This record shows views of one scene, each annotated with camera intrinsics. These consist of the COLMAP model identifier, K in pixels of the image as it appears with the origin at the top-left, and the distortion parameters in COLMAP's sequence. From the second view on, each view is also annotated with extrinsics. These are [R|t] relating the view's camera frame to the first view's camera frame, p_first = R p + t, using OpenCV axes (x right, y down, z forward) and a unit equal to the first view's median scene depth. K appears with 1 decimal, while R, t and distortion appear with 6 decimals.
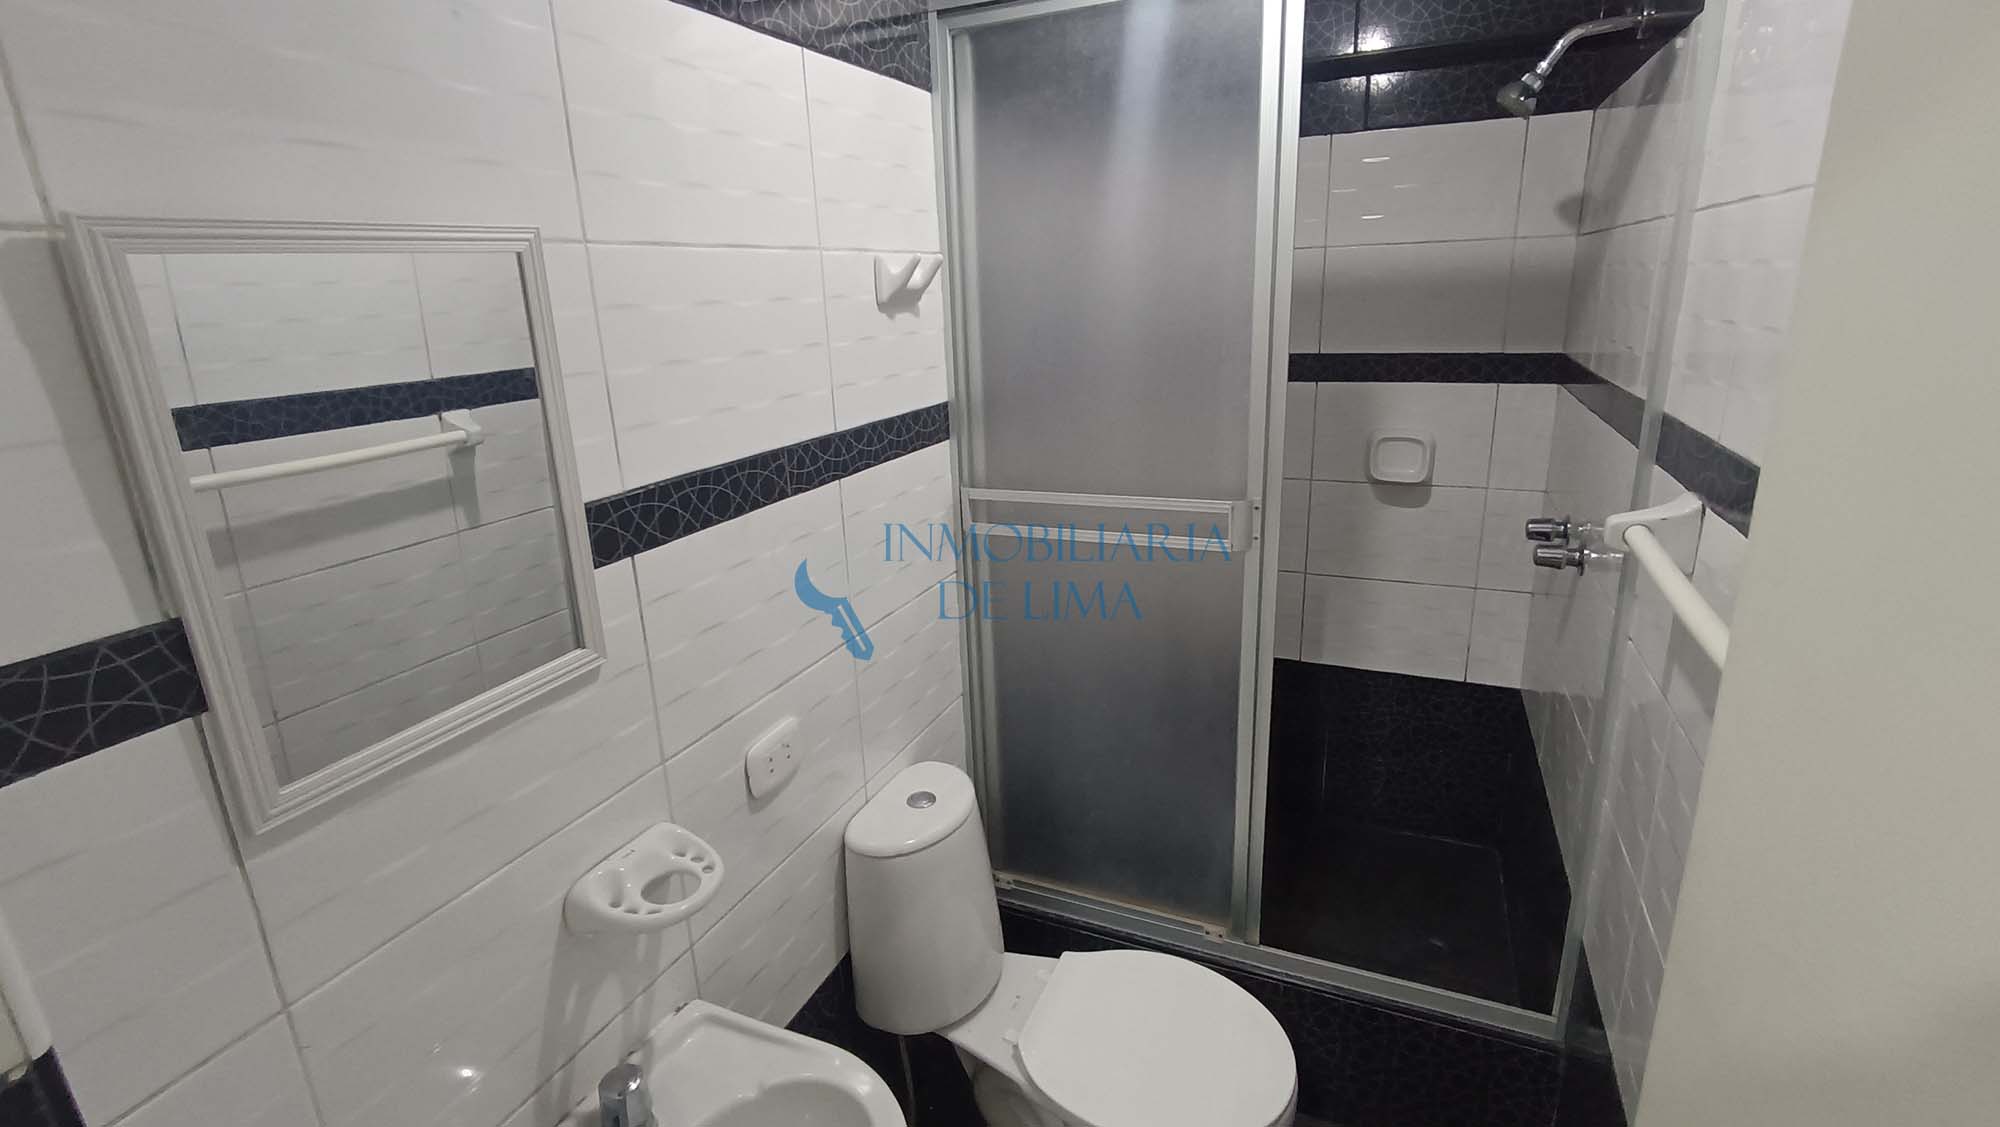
lens RADIAL K [[922.4, 0, 1002.1], [0, 922.4, 557.1], [0, 0, 1]] dist [-0.013151, -0.001128]
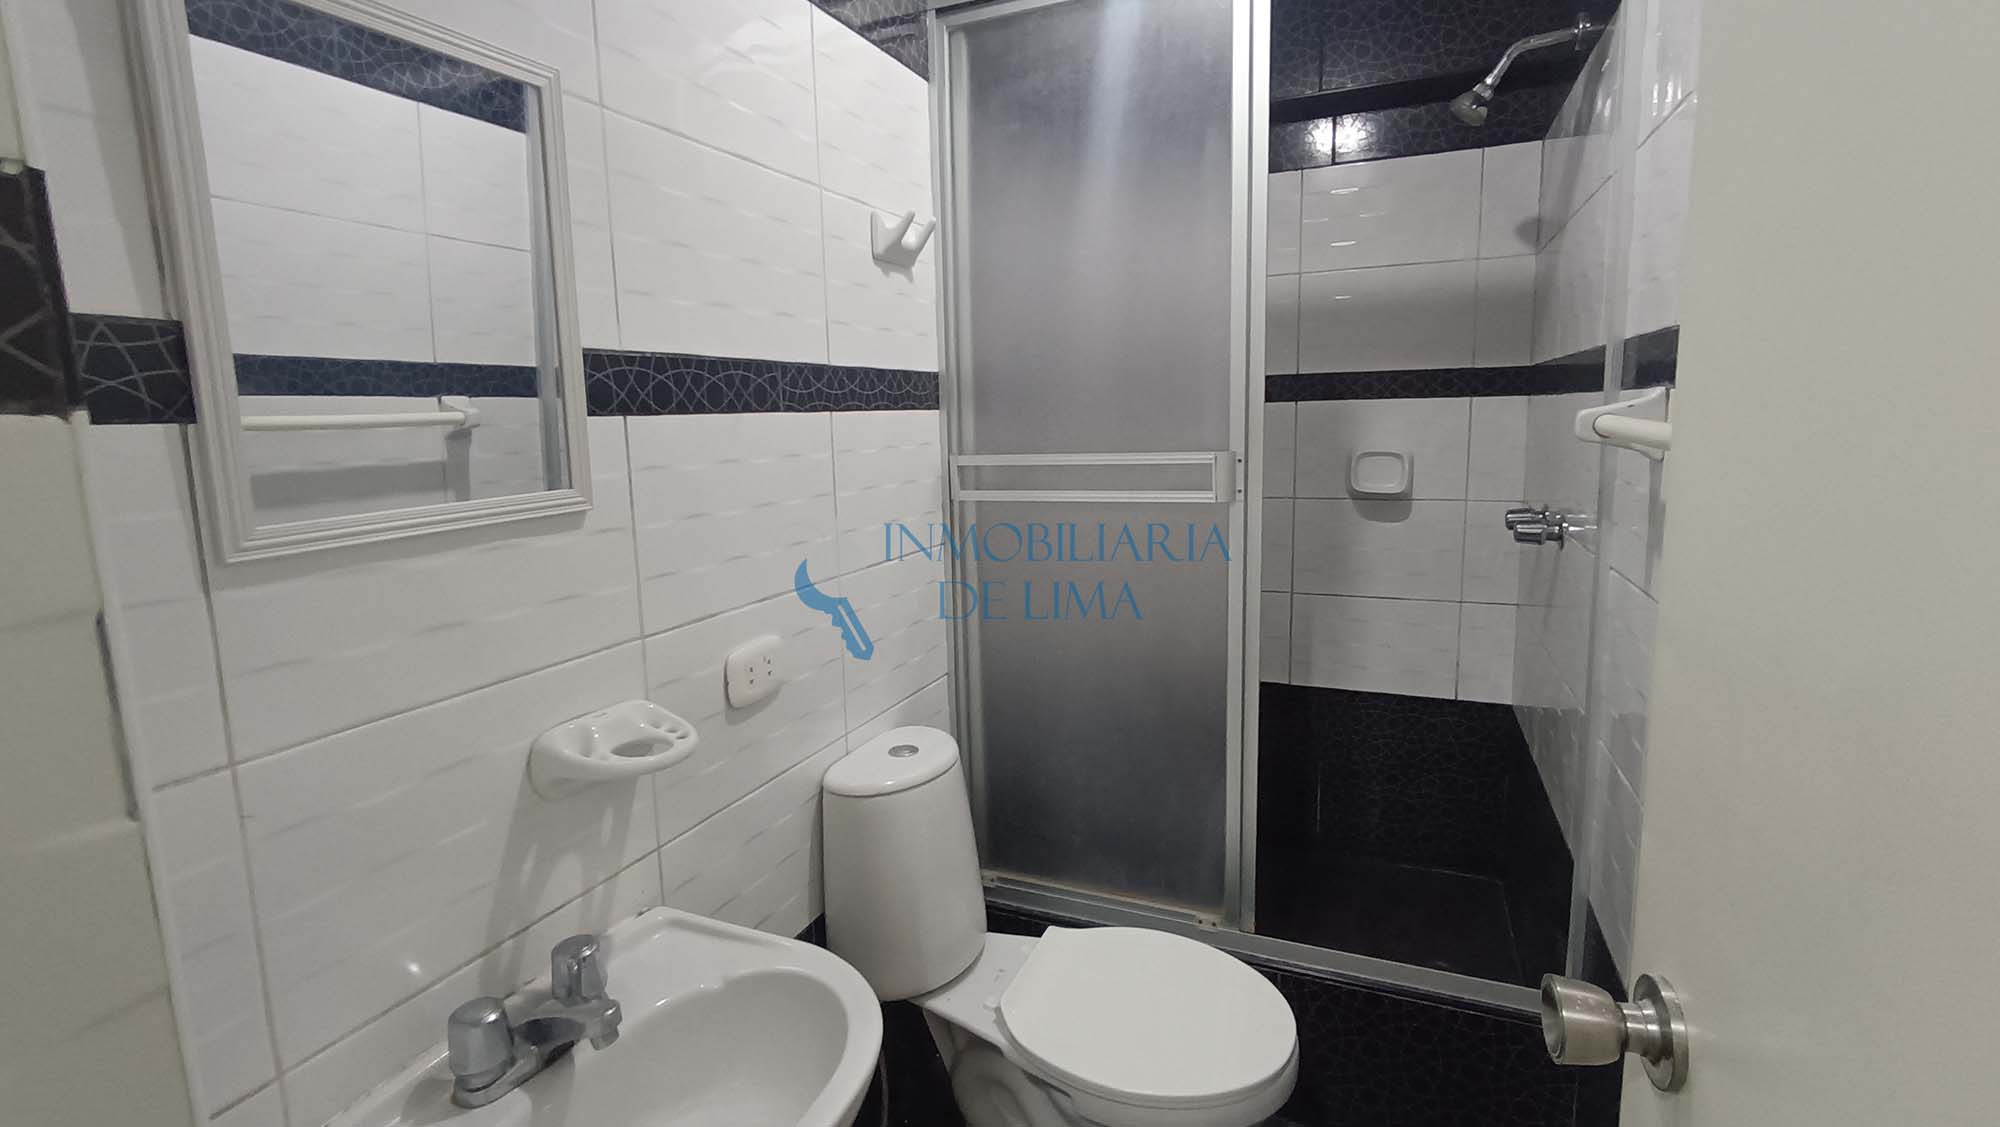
lens RADIAL K [[922.4, 0, 1000.4], [0, 922.4, 553.9], [0, 0, 1]] dist [-0.013151, -0.001128]
pose [[0.999884, 0.011131, 0.010414, 0.002425], [-0.009592, 0.990432, -0.137669, 0.191599], [-0.011847, 0.137553, 0.990424, 0.006877]]
